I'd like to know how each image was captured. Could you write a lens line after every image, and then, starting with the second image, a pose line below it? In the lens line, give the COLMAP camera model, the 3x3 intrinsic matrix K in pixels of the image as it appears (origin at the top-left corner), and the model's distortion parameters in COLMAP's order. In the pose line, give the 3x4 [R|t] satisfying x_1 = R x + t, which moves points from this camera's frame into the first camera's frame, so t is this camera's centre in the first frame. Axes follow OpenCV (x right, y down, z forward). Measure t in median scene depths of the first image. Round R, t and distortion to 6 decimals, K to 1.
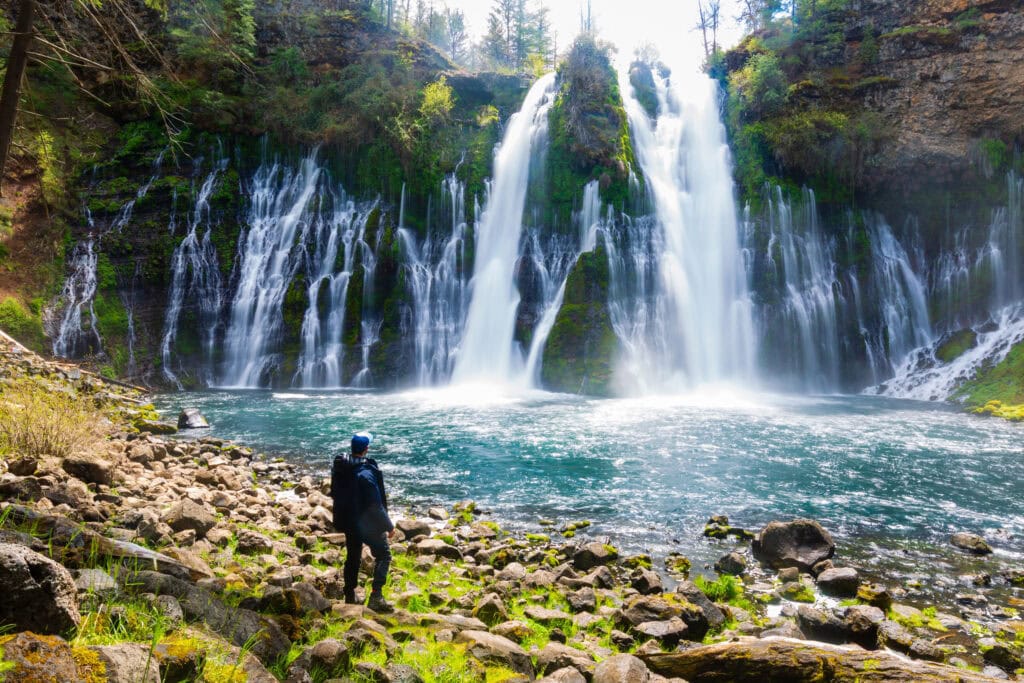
lens RADIAL K [[700.0, 0, 512.0], [0, 700.0, 341.5], [0, 0, 1]] dist [0.001624, -0.006060]
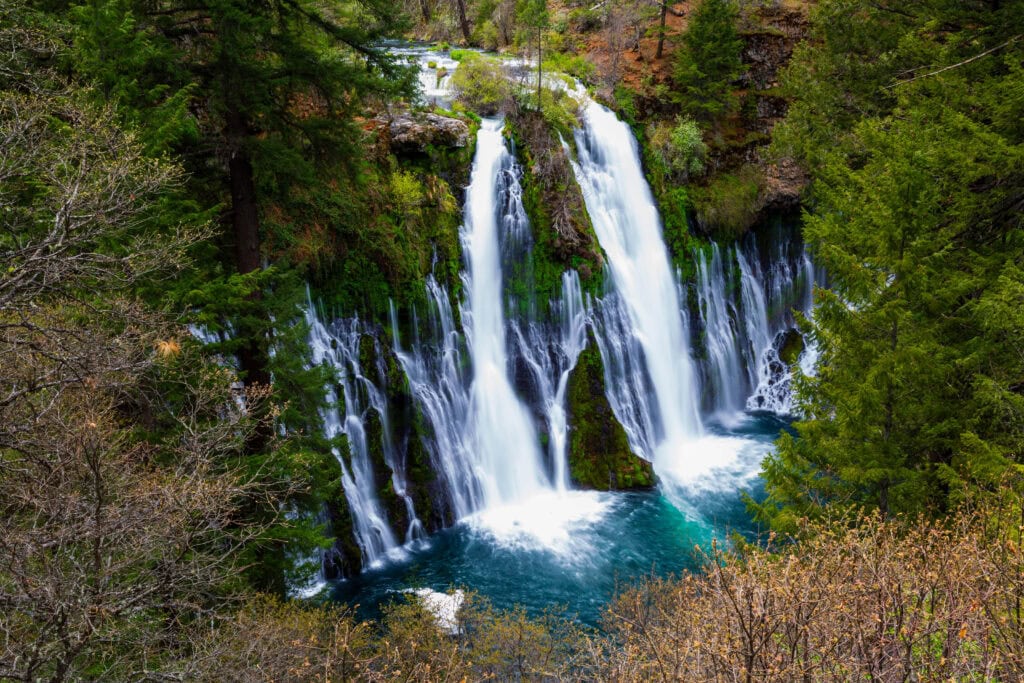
lens RADIAL K [[1043.5, 0, 512.0], [0, 1043.5, 341.5], [0, 0, 1]] dist [0.044091, -0.014776]
pose [[0.766498, -0.233057, 0.598469, -0.870670], [0.027973, 0.943067, 0.331425, -0.634568], [-0.641637, -0.237296, 0.729378, -0.058902]]
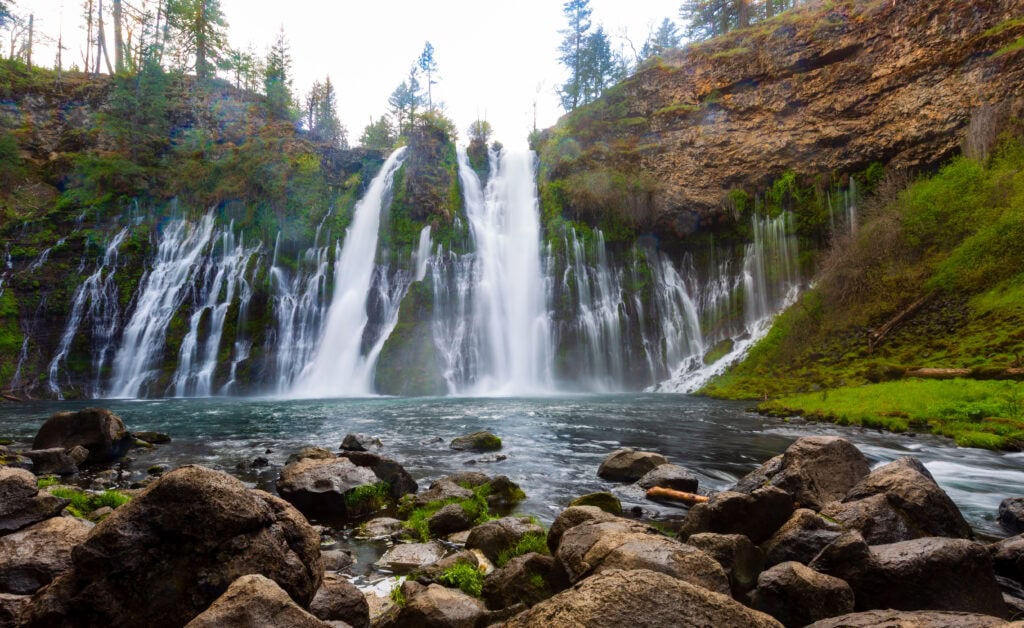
lens RADIAL K [[533.5, 0, 509.9], [0, 533.5, 340.3], [0, 0, 1]] dist [-0.003979, 0.000900]
pose [[0.998999, -0.018931, 0.040531, 0.221387], [0.022250, 0.996297, -0.083051, 0.054630], [-0.038808, 0.083870, 0.995721, 0.068316]]
